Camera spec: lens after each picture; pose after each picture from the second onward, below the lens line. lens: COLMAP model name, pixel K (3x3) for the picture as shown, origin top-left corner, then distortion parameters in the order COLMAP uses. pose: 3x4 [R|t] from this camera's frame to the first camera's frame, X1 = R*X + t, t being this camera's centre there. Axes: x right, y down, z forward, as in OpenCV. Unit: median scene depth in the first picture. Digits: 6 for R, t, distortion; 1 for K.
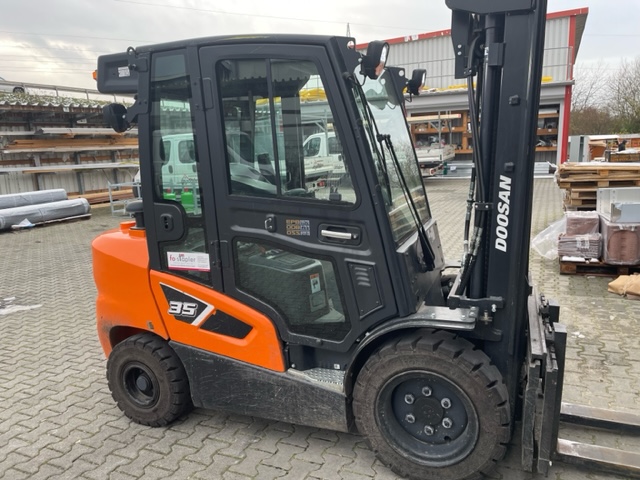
lens RADIAL K [[485.9, 0, 320.0], [0, 485.9, 240.0], [0, 0, 1]] dist [0.045139, 0.001300]
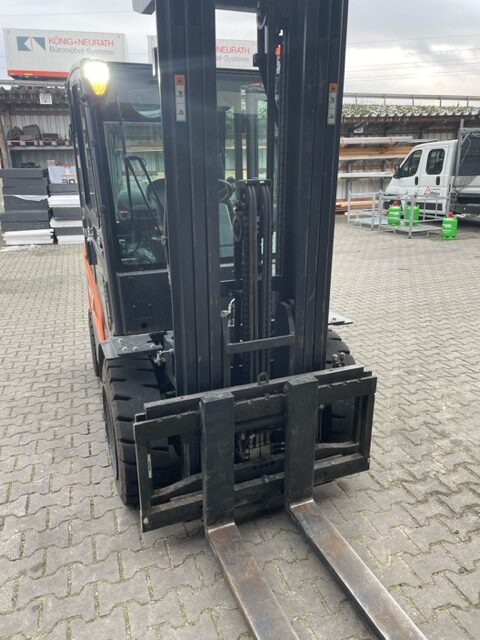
lens RADIAL K [[485.9, 0, 240.0], [0, 485.9, 320.0], [0, 0, 1]] dist [0.045139, 0.001300]
pose [[0.702014, 0.239763, -0.670589, 0.135142], [-0.145516, 0.970050, 0.194497, -0.014587], [0.697138, -0.038958, 0.715878, 0.053437]]
